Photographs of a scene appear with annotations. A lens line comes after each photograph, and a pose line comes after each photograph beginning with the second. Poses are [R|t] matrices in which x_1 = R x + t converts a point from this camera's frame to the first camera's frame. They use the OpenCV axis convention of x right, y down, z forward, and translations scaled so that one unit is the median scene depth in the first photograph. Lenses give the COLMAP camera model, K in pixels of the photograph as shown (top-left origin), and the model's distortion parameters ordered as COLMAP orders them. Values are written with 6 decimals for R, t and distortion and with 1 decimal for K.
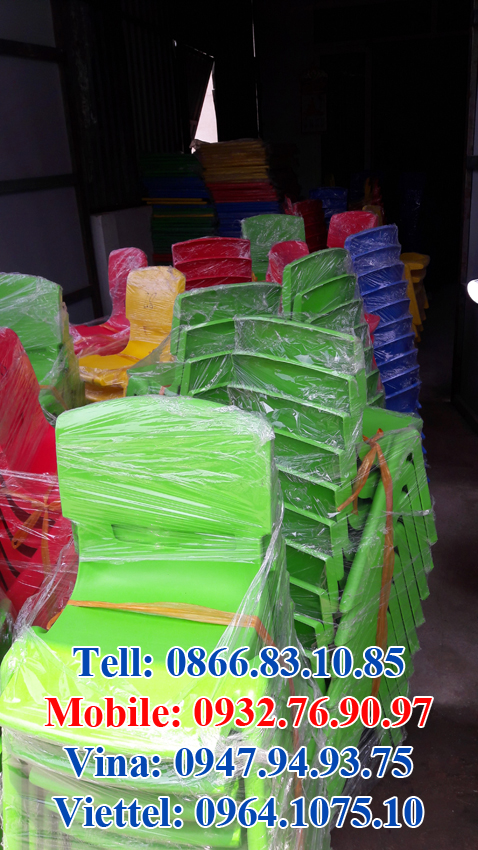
lens RADIAL K [[723.7, 0, 251.7], [0, 723.7, 427.2], [0, 0, 1]] dist [0.126755, -0.002608]
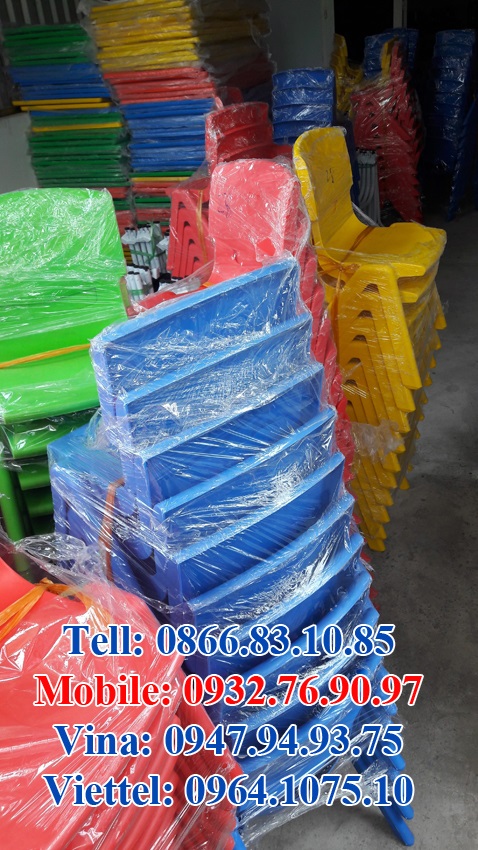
lens RADIAL K [[699.2, 0, 239.0], [0, 699.2, 425.0], [0, 0, 1]] dist [0.029487, -0.003698]
pose [[0.994814, -0.002184, -0.101687, 0.156269], [0.020171, 0.984149, 0.176192, -0.196750], [0.099690, -0.177329, 0.979090, 0.520738]]
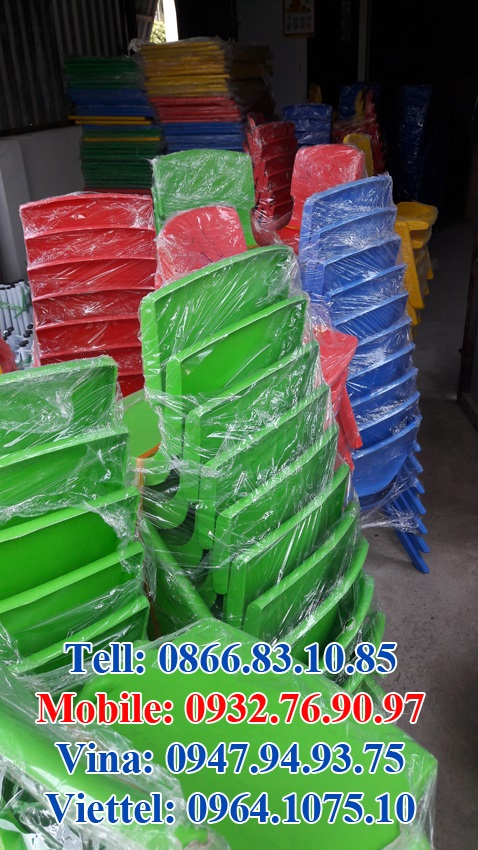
lens RADIAL K [[720.2, 0, 239.0], [0, 720.2, 425.0], [0, 0, 1]] dist [0.032221, 0.008188]
pose [[0.999924, 0.010521, -0.006411, 0.057653], [-0.009771, 0.994156, 0.107511, -0.099196], [0.007504, -0.107440, 0.994183, 0.280805]]
